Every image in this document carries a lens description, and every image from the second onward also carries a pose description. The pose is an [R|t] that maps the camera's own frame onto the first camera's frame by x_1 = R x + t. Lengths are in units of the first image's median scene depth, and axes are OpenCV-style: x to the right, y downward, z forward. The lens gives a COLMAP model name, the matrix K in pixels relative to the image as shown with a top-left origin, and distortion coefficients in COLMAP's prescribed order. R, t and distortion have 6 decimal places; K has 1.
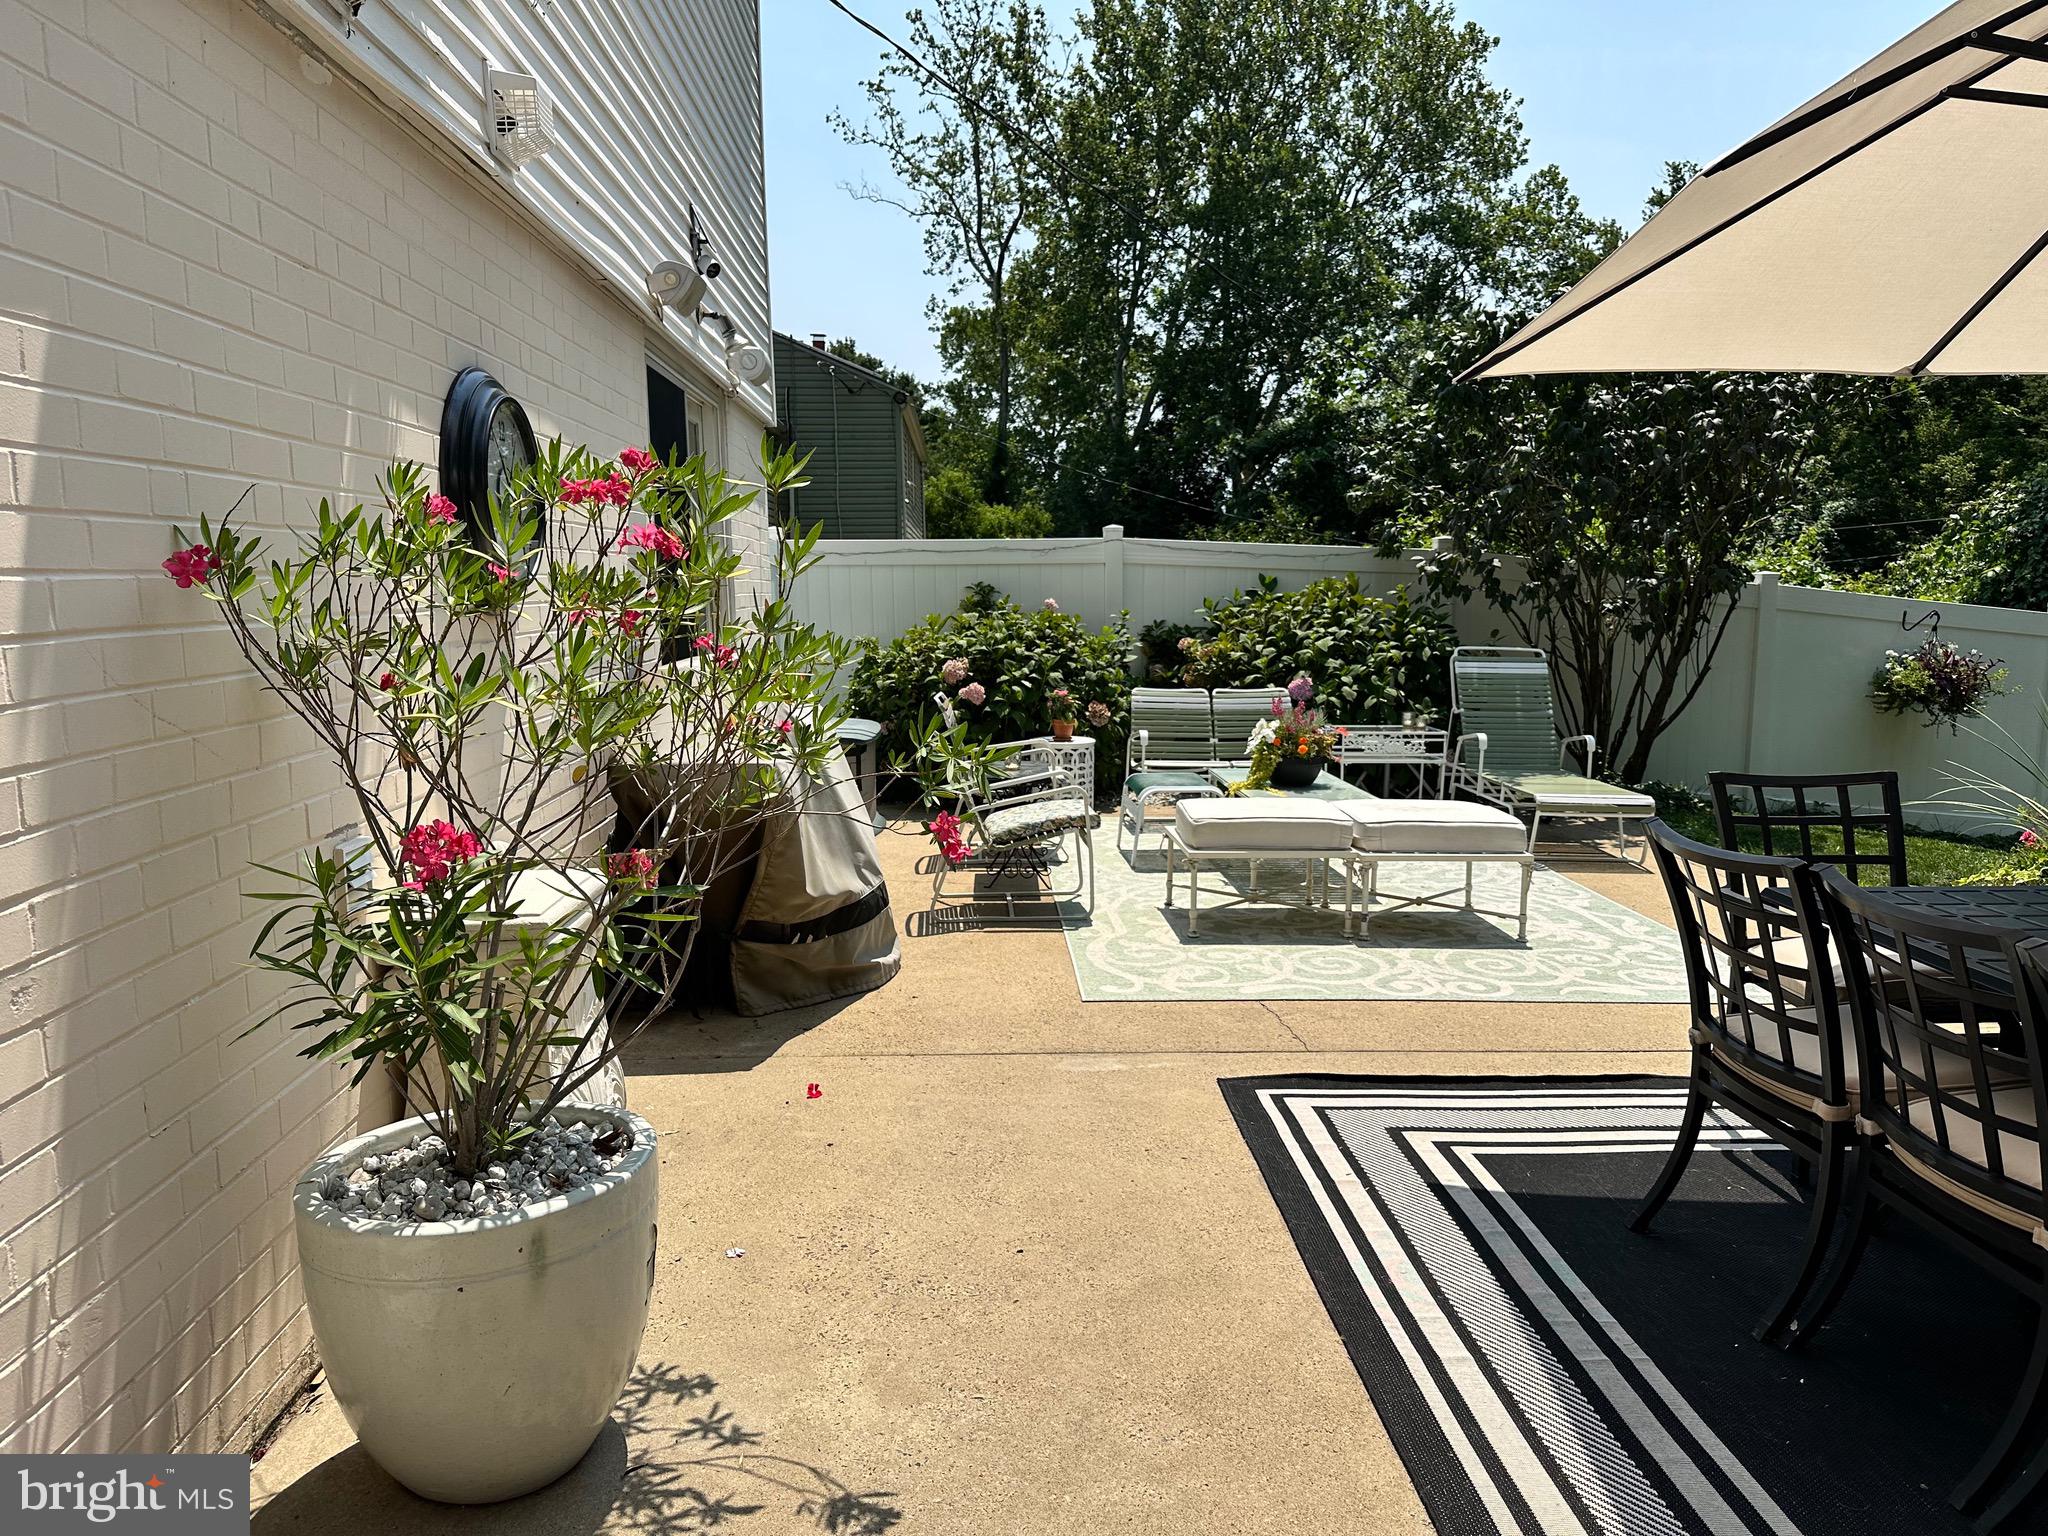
lens RADIAL K [[1436.6, 0, 1024.0], [0, 1436.6, 768.0], [0, 0, 1]] dist [0.171855, -0.364664]
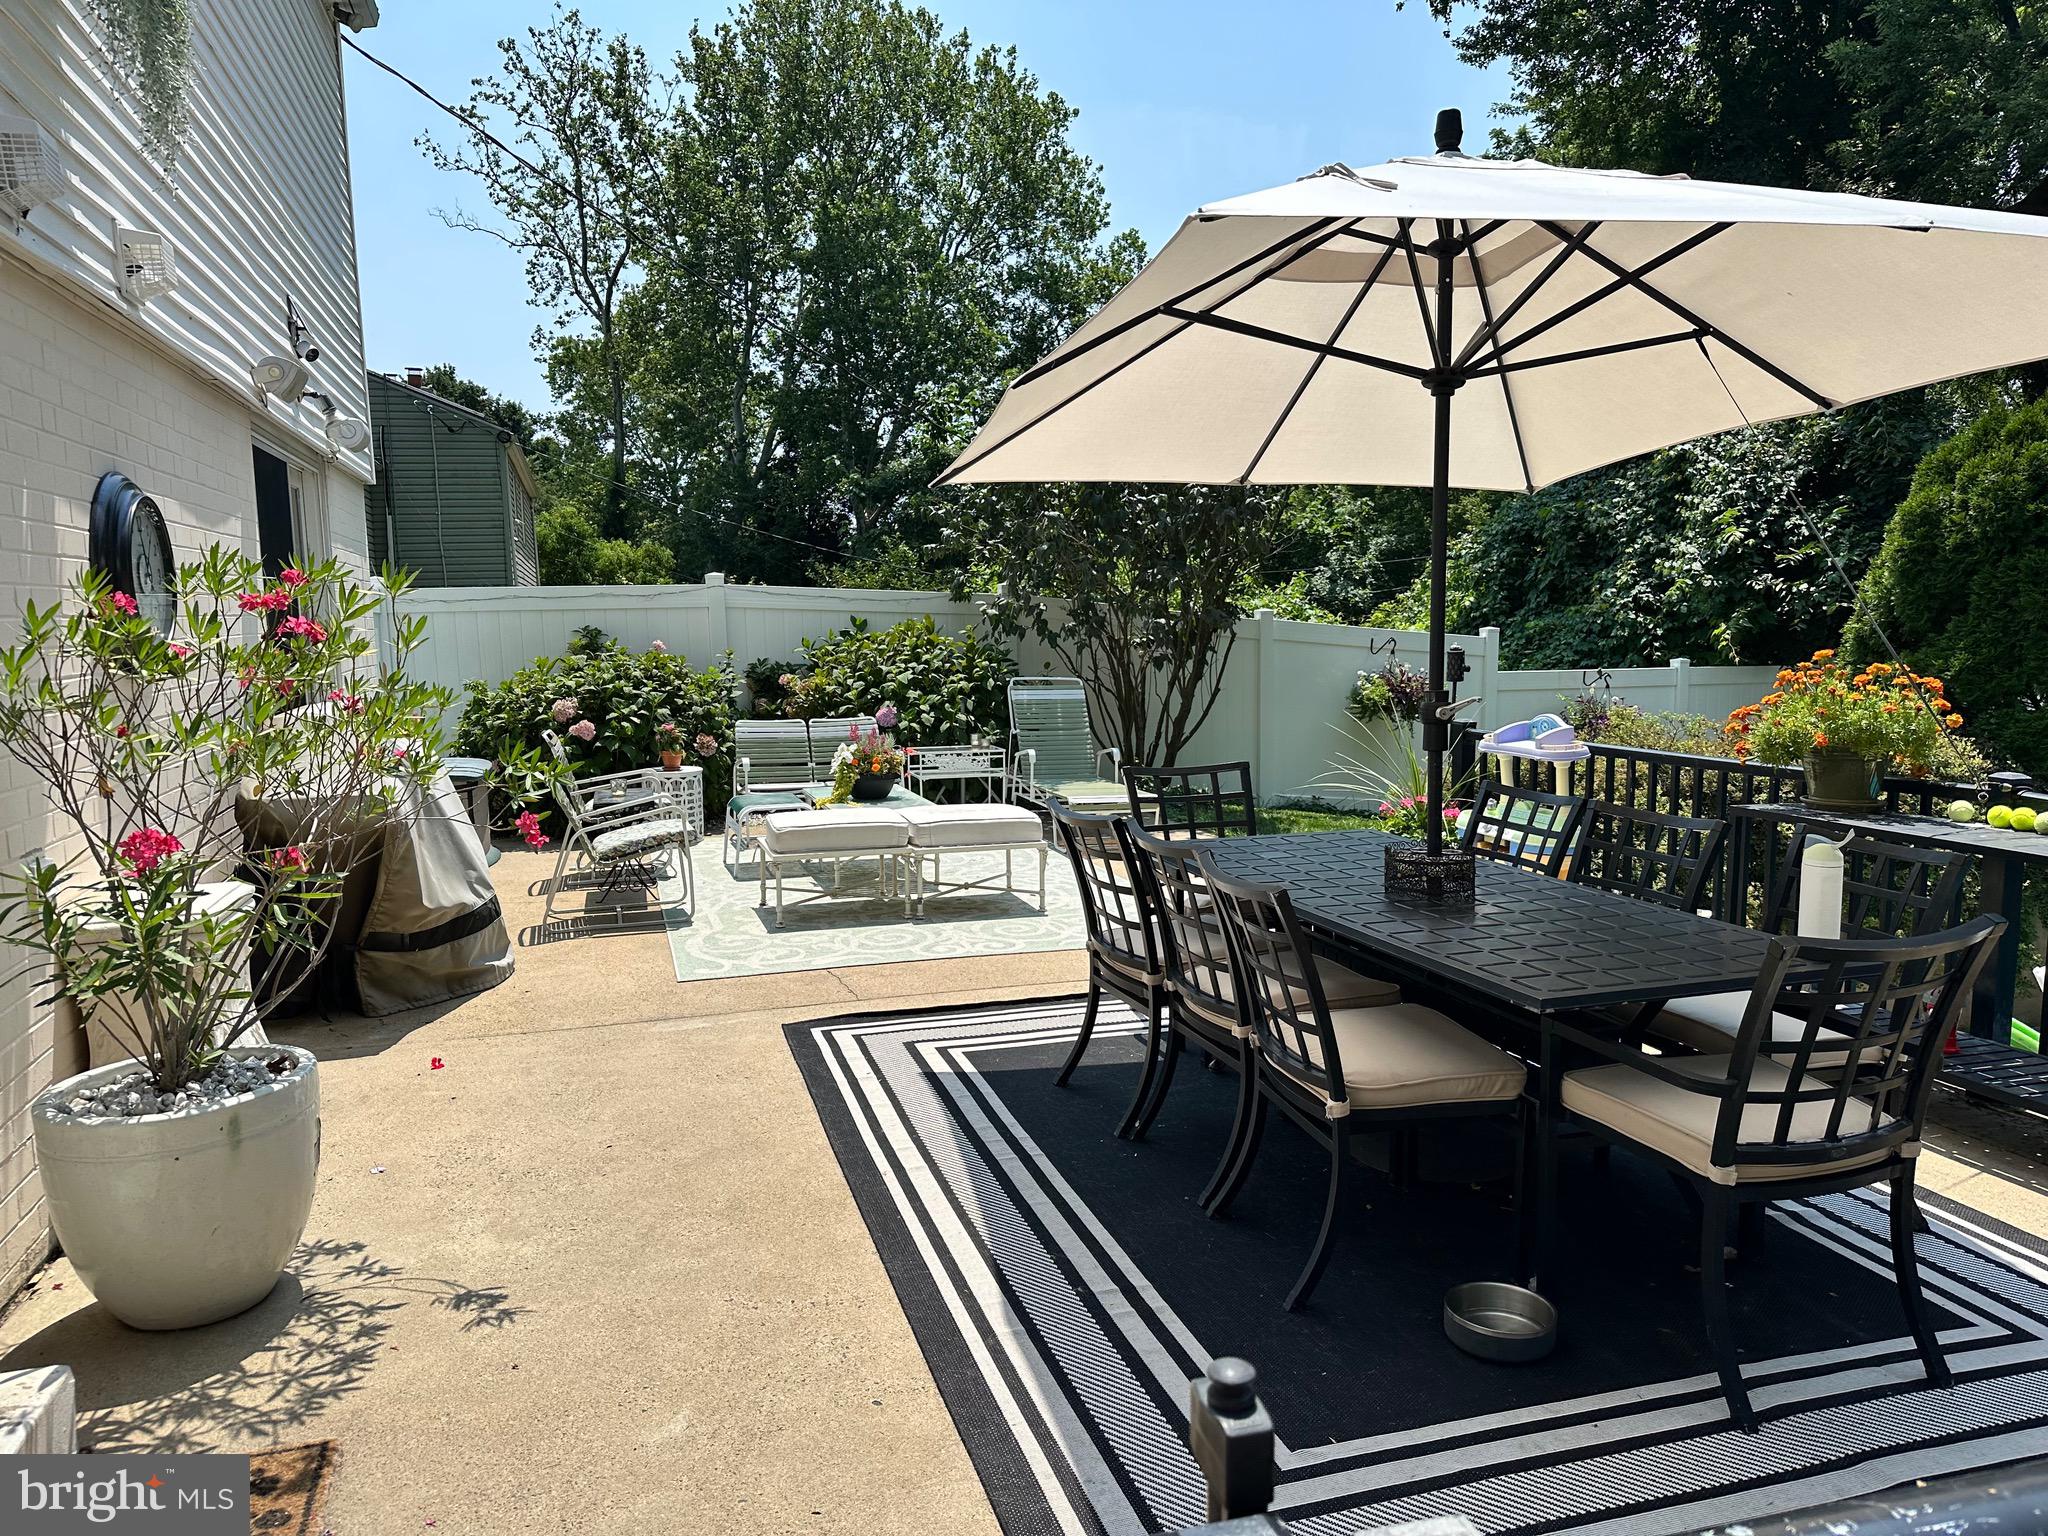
lens RADIAL K [[1436.6, 0, 1024.0], [0, 1436.6, 768.0], [0, 0, 1]] dist [0.171855, -0.364664]
pose [[0.969293, -0.041662, 0.242354, 0.017512], [0.046938, 0.998769, -0.016034, 0.008604], [-0.241387, 0.026917, 0.970056, -0.124766]]
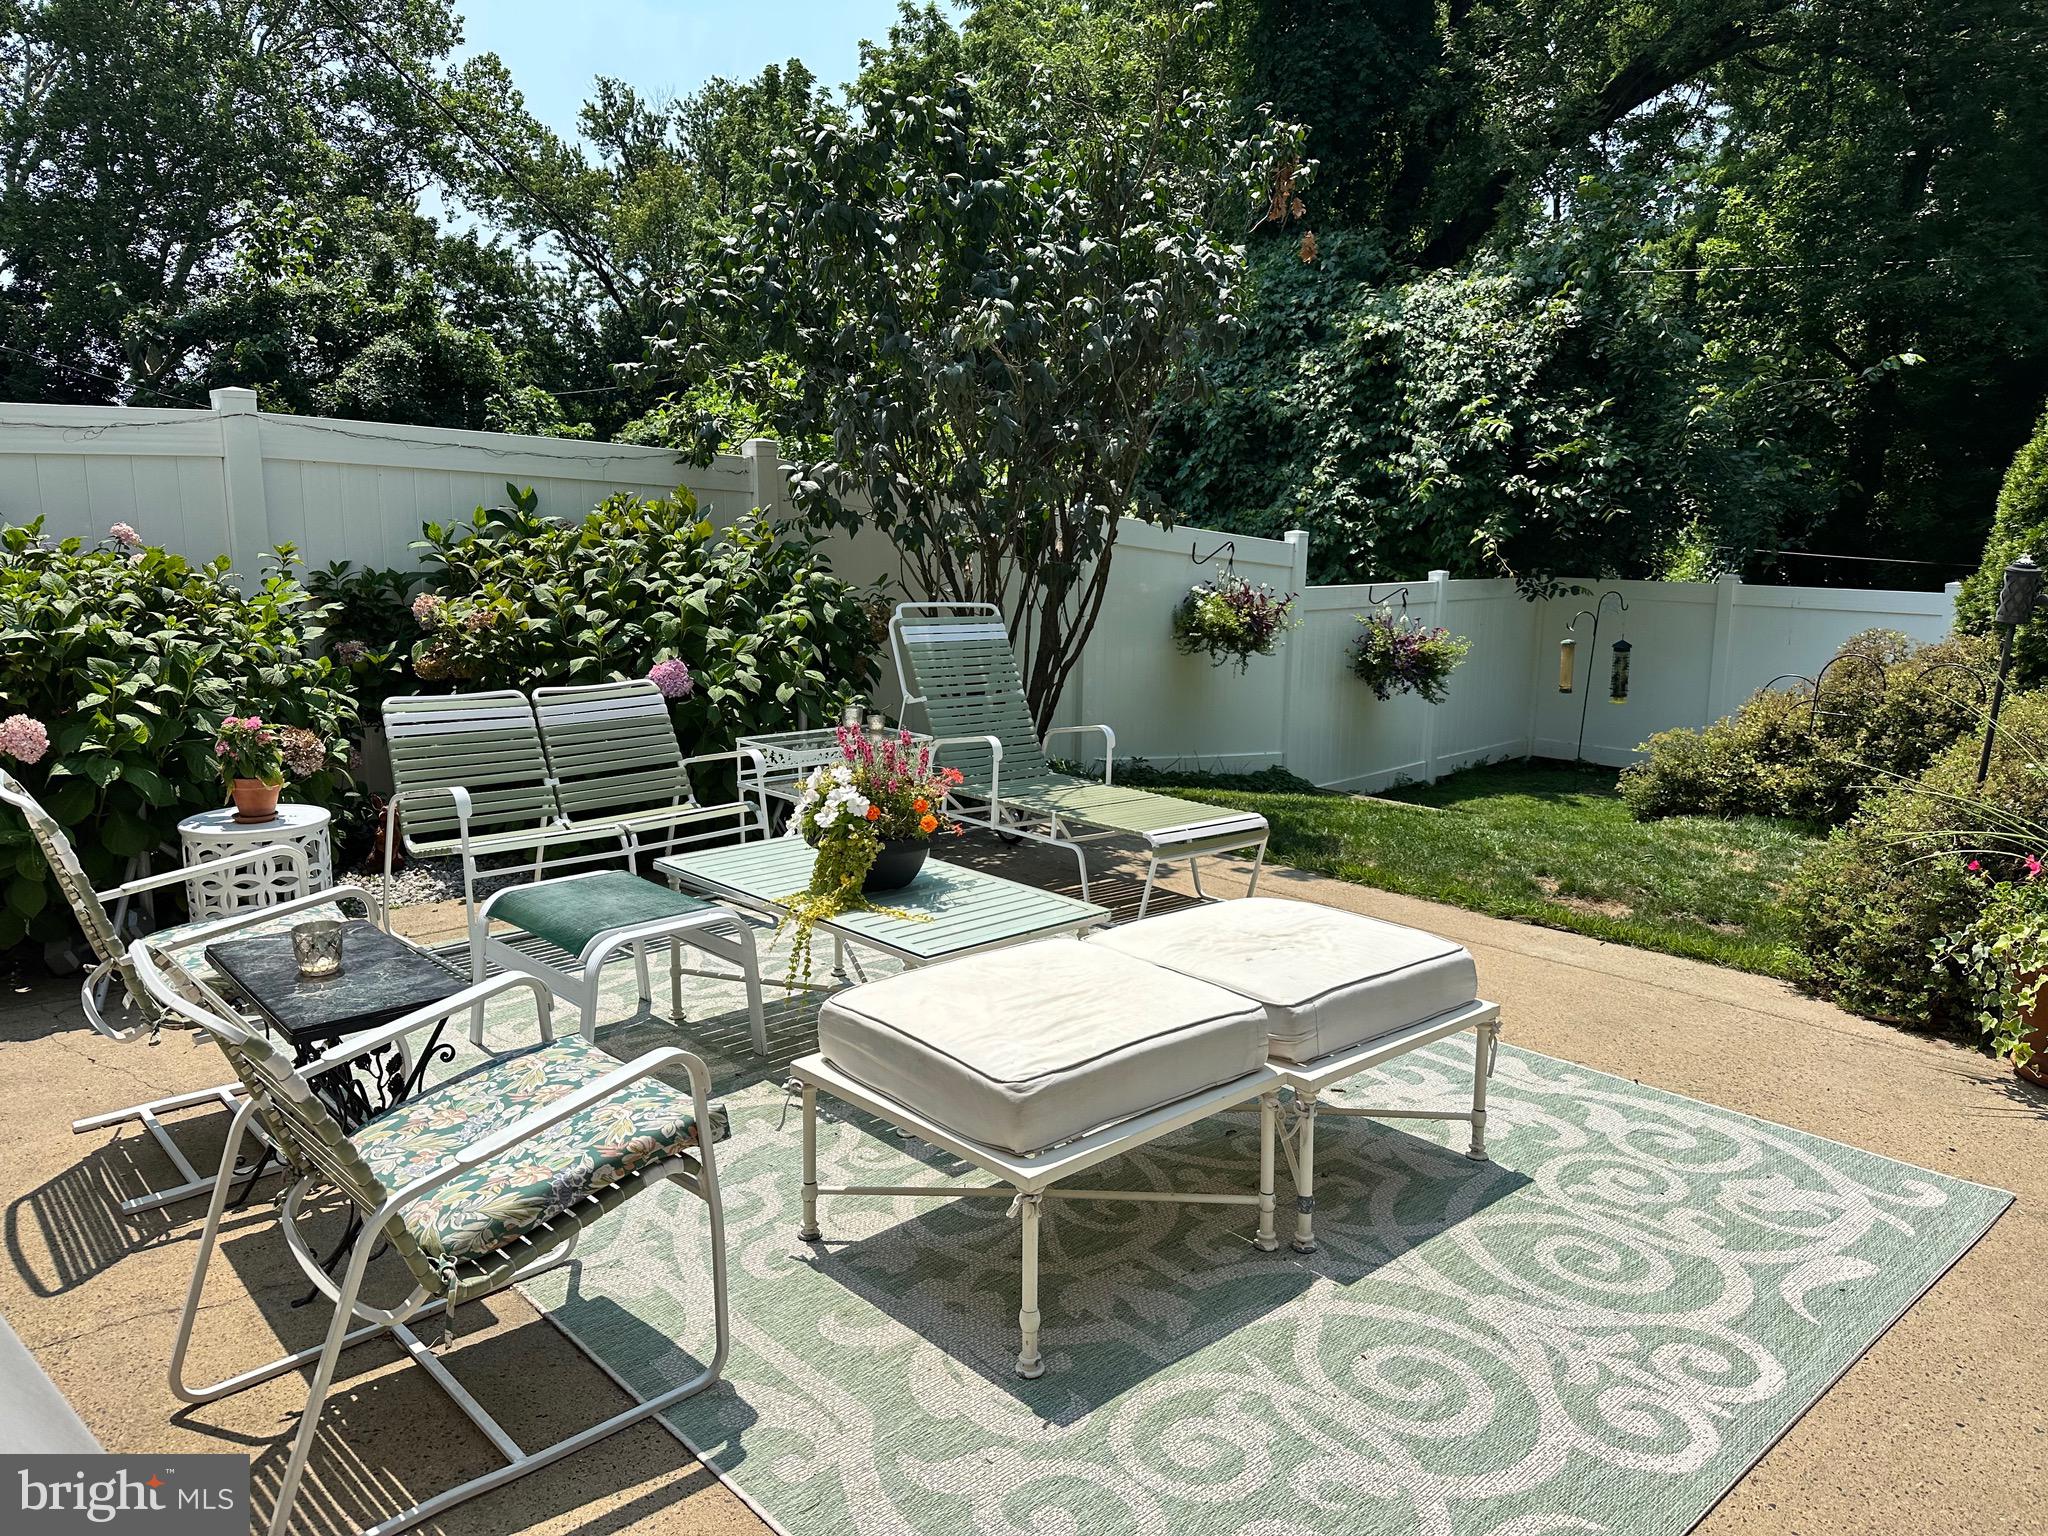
lens RADIAL K [[1437.1, 0, 1024.0], [0, 1437.1, 768.0], [0, 0, 1]] dist [0.053895, -0.058425]
pose [[0.766224, -0.106761, 0.633642, -0.074810], [0.073256, 0.994185, 0.078925, -0.050515], [-0.638384, -0.014056, 0.769590, 0.413799]]
